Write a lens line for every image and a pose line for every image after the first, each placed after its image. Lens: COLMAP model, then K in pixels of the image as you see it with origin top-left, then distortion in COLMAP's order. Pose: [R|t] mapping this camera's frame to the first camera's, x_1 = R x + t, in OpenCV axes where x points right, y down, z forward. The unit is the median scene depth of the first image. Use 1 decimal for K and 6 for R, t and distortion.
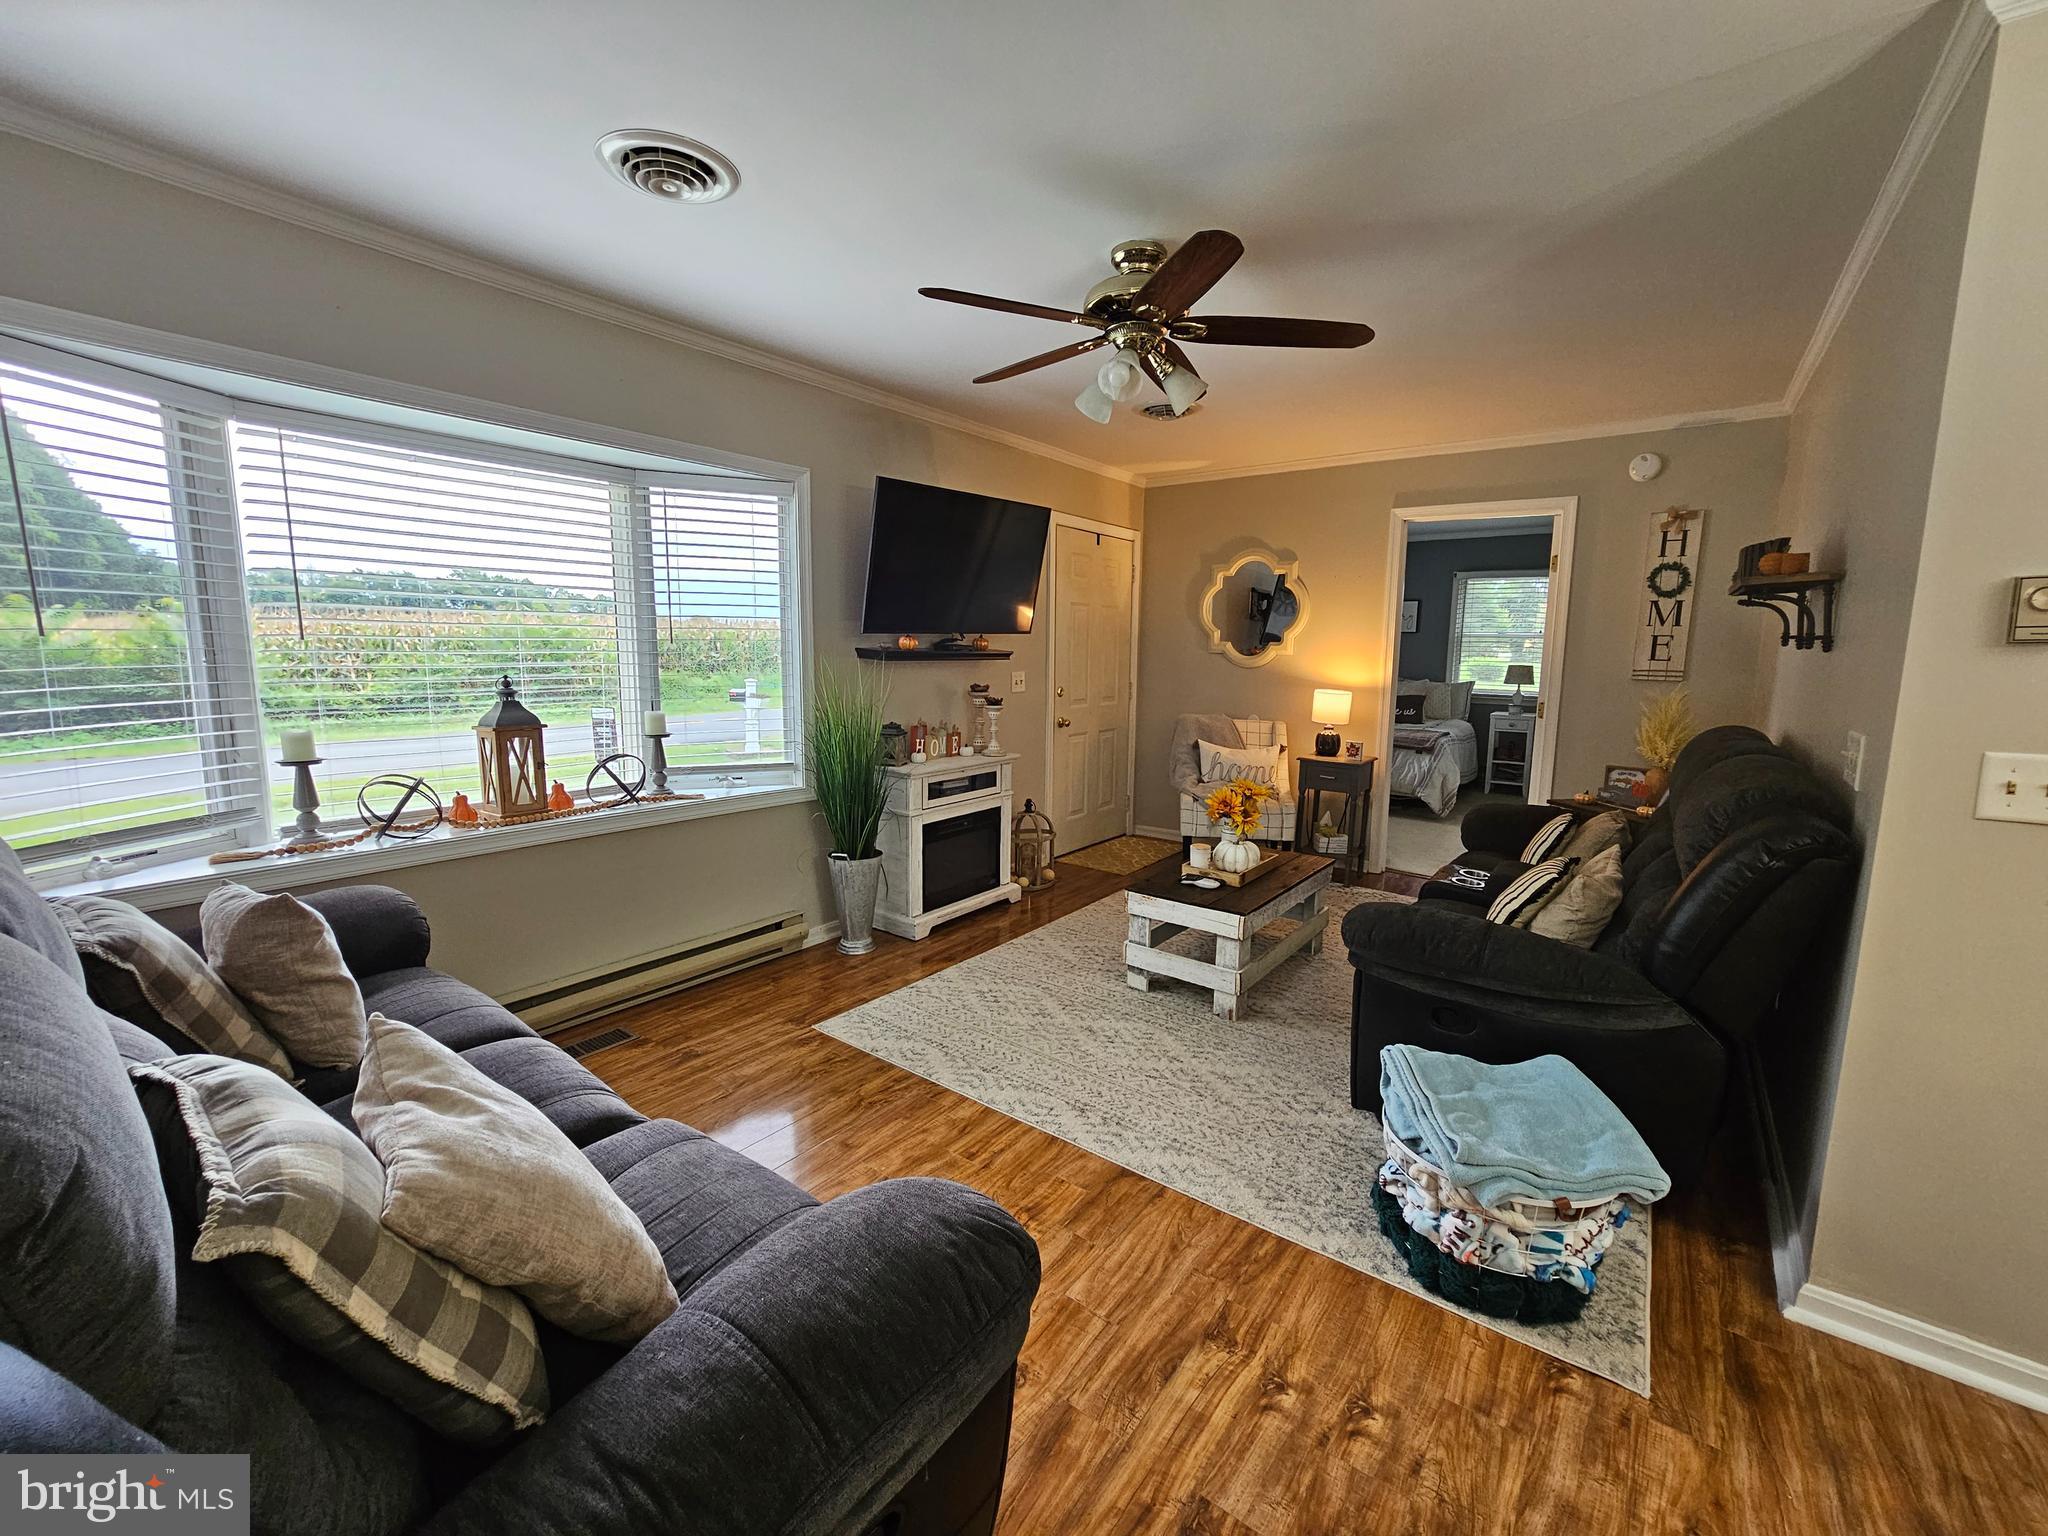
lens RADIAL K [[836.7, 0, 1029.6], [0, 836.7, 765.1], [0, 0, 1]] dist [-0.002734, -0.000852]
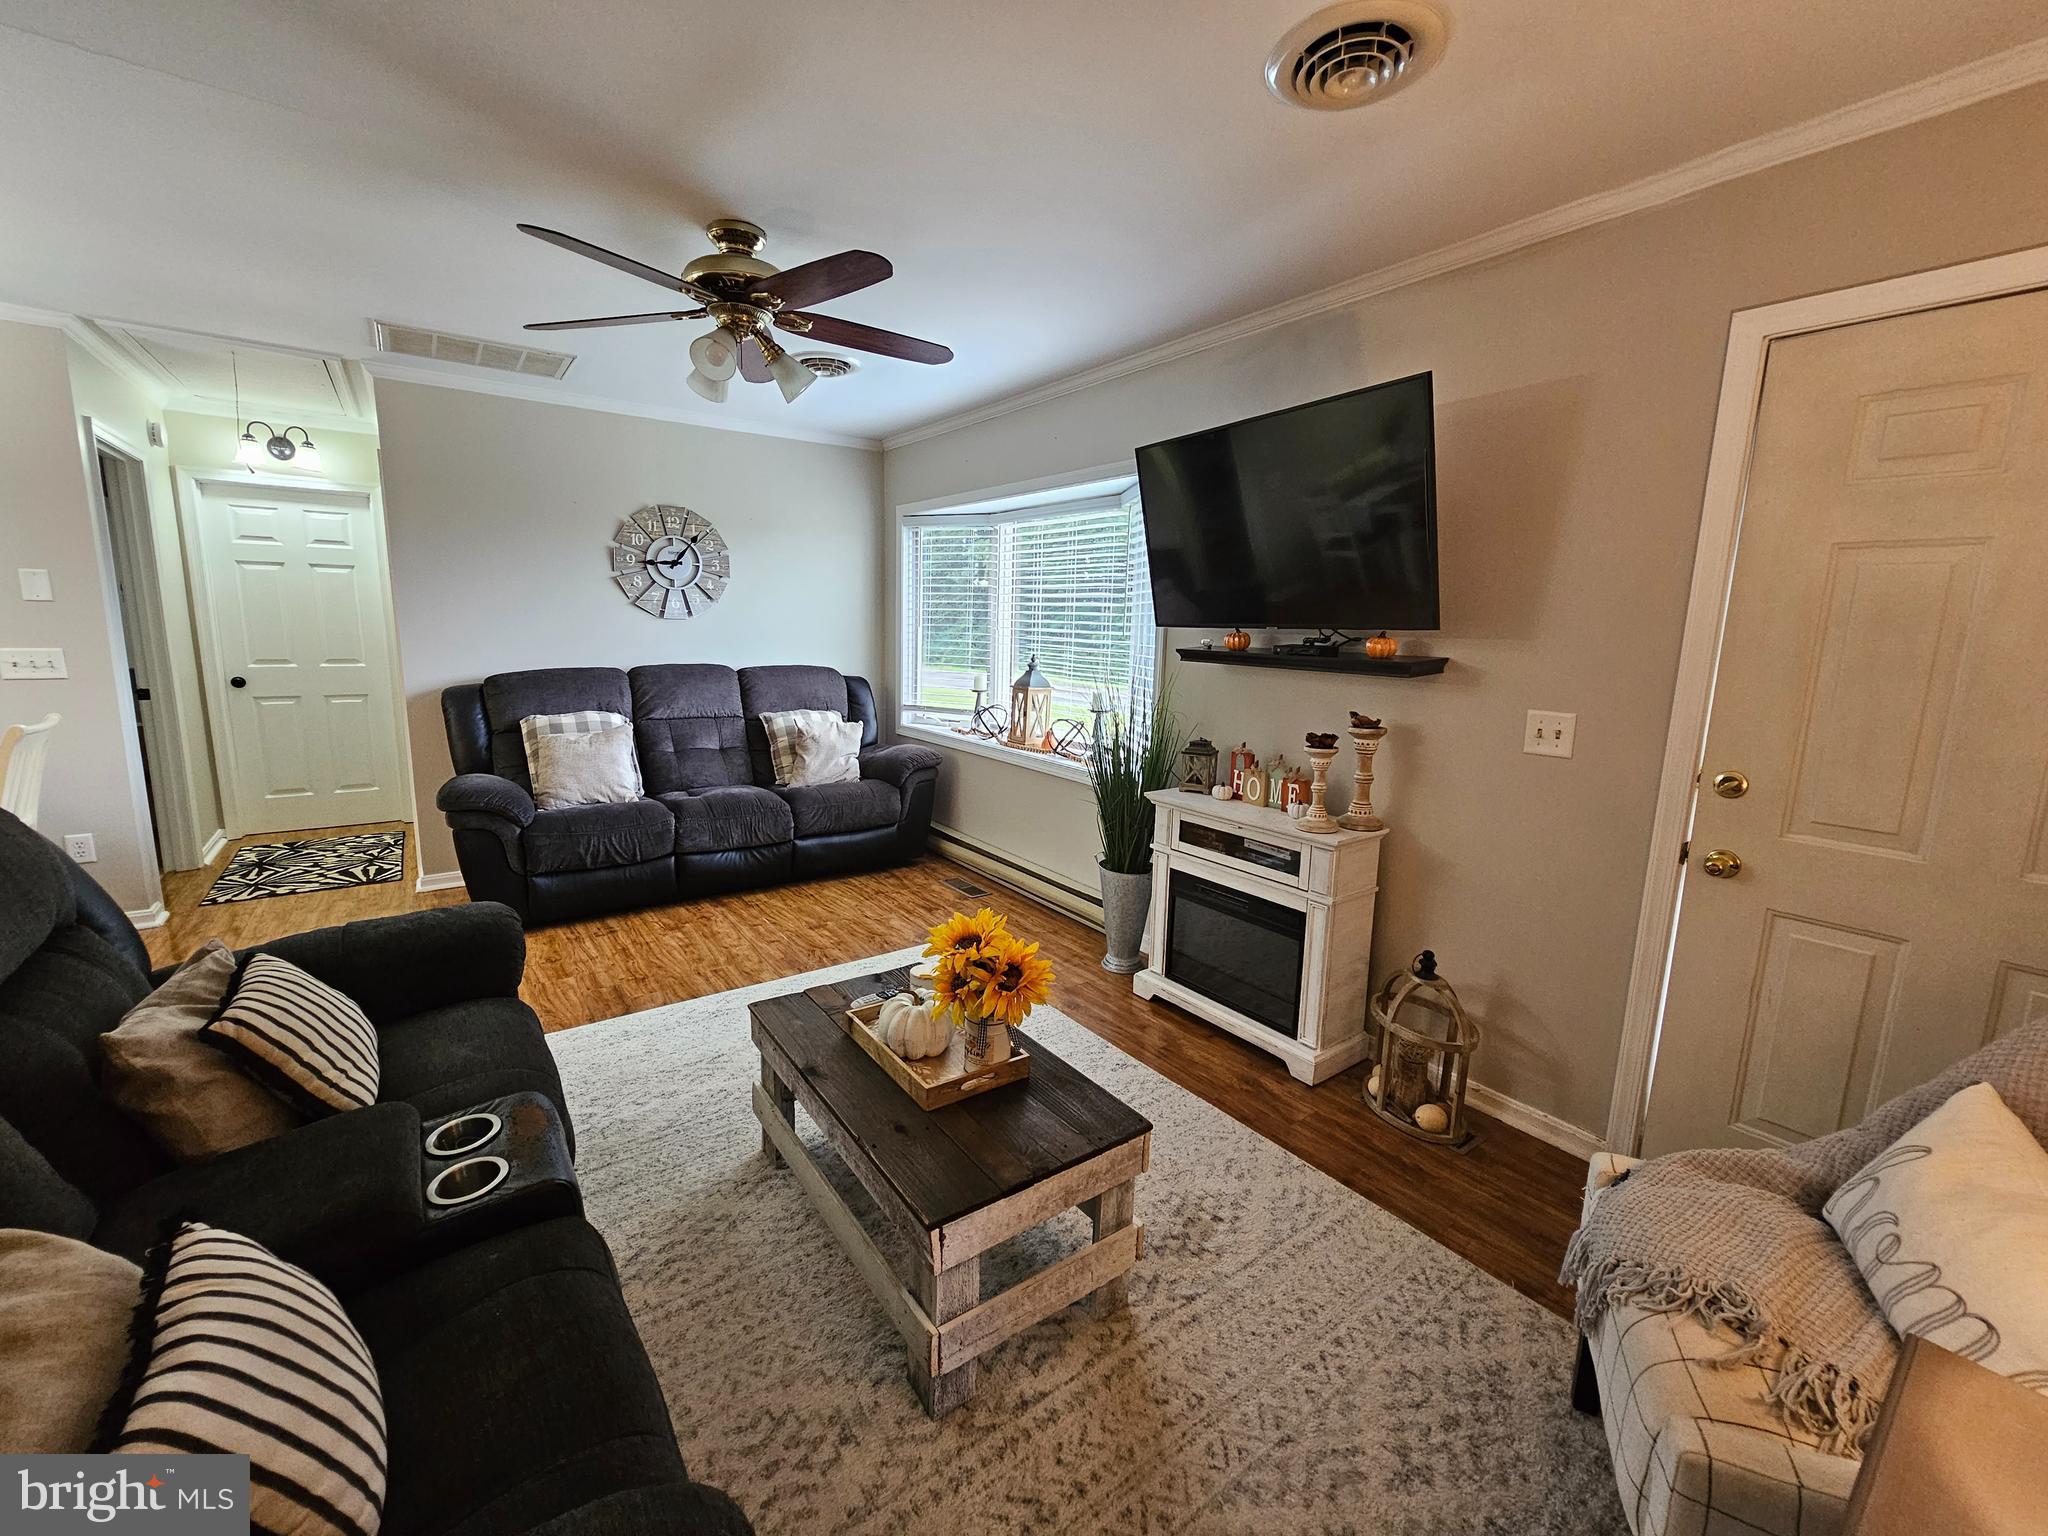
lens RADIAL K [[836.7, 0, 1024.0], [0, 836.7, 759.5], [0, 0, 1]] dist [-0.002734, -0.000852]
pose [[-0.292630, 0.139469, -0.946000, 0.642043], [-0.164103, 0.967304, 0.193373, -0.157149], [0.942039, 0.211828, -0.260175, 1.041009]]
